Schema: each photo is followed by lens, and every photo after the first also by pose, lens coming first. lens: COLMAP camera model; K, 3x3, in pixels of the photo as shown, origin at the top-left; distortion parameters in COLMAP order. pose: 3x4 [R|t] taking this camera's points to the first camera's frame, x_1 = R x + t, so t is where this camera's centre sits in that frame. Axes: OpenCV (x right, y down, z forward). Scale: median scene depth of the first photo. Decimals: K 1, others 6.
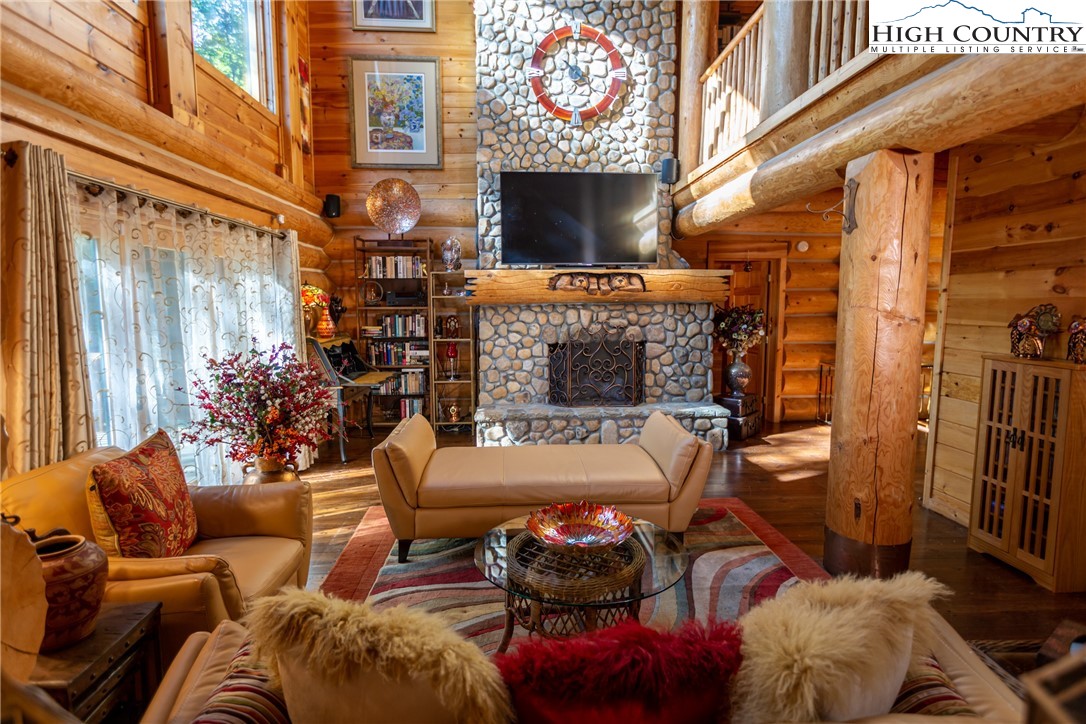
lens RADIAL K [[541.7, 0, 540.0], [0, 541.7, 349.8], [0, 0, 1]] dist [0.000732, 0.000178]
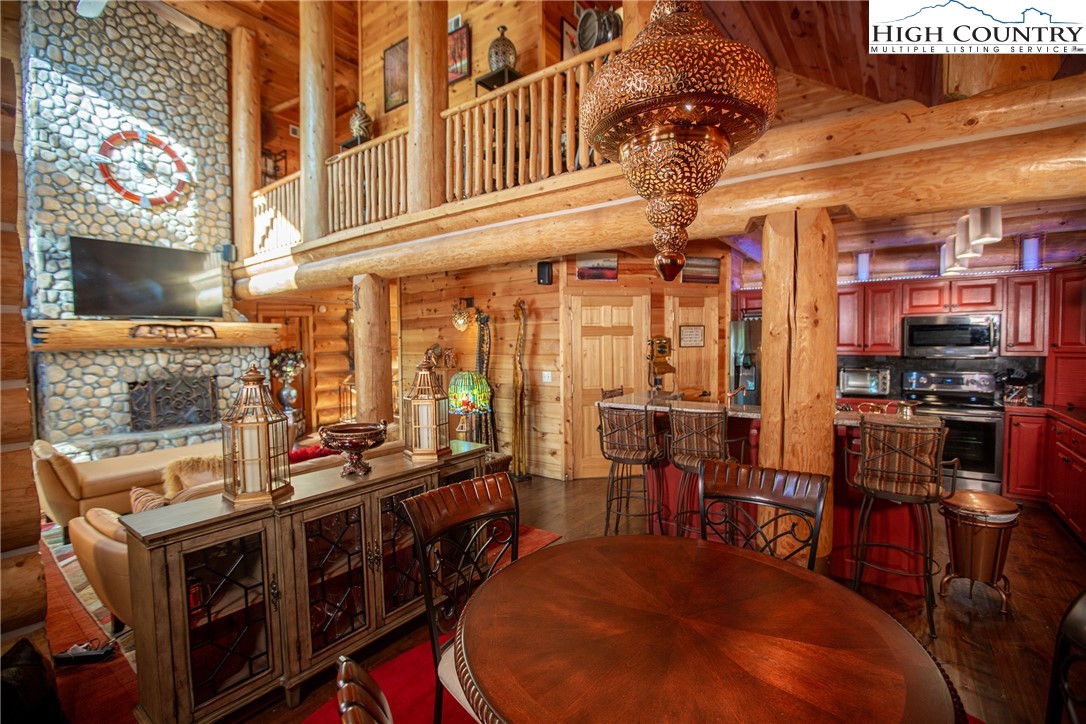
lens RADIAL K [[498.8, 0, 543.0], [0, 498.8, 362.0], [0, 0, 1]] dist [-0.001073, 0.000348]
pose [[0.621033, -0.040375, 0.782744, -0.278363], [0.085102, 0.996242, -0.016133, 0.040696], [-0.779151, 0.076632, 0.622135, -0.412317]]
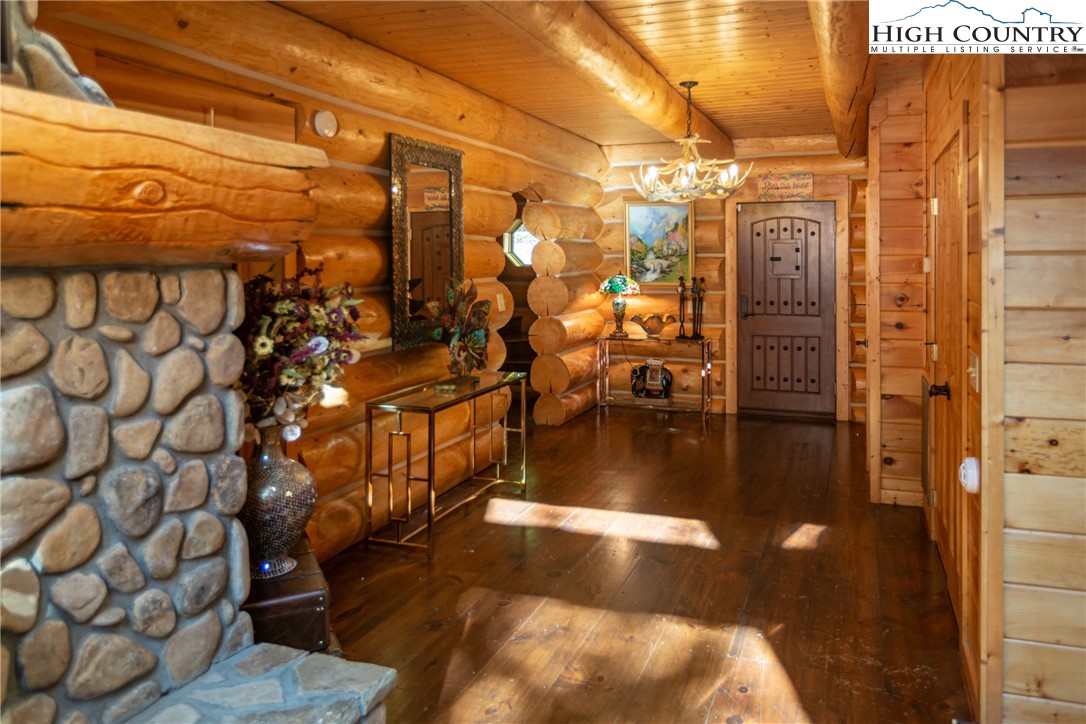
lens RADIAL K [[732.5, 0, 544.4], [0, 732.5, 257.6], [0, 0, 1]] dist [-0.001459, -0.001646]
pose [[0.369421, -0.002160, 0.929259, 0.043079], [0.086925, 0.995693, -0.032242, -0.068094], [-0.925188, 0.092687, 0.368018, 0.752752]]
